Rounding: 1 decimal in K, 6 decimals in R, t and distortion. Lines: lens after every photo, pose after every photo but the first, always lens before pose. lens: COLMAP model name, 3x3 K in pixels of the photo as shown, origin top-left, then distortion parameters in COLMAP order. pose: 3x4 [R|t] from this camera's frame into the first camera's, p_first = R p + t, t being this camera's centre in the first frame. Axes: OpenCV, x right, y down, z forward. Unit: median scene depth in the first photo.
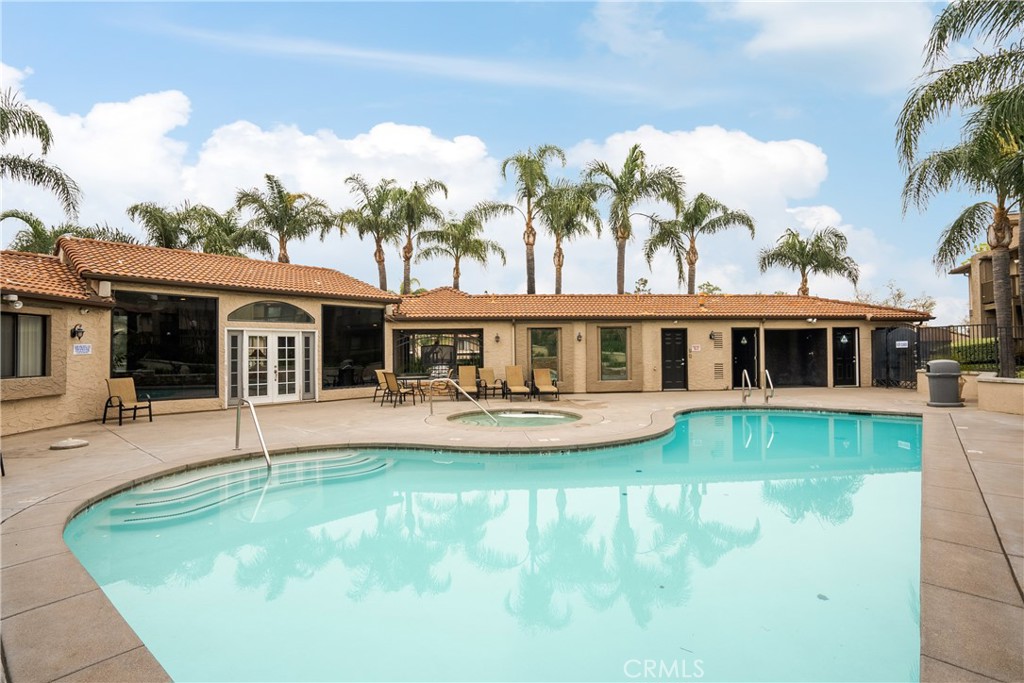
lens RADIAL K [[476.2, 0, 512.0], [0, 476.2, 341.5], [0, 0, 1]] dist [-0.001006, -0.001103]
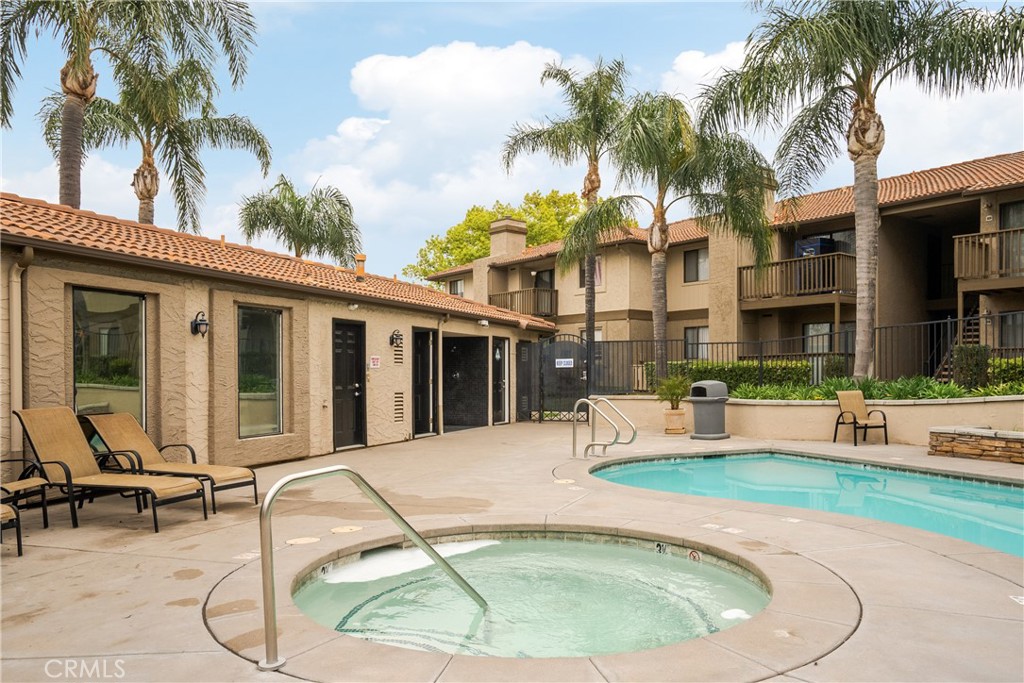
lens RADIAL K [[761.1, 0, 512.4], [0, 761.1, 381.6], [0, 0, 1]] dist [0.001551, 0.000344]
pose [[0.453413, -0.000576, 0.891300, -0.263132], [-0.016376, 0.999826, 0.008977, 0.024673], [-0.891150, -0.018666, 0.453325, 0.506700]]
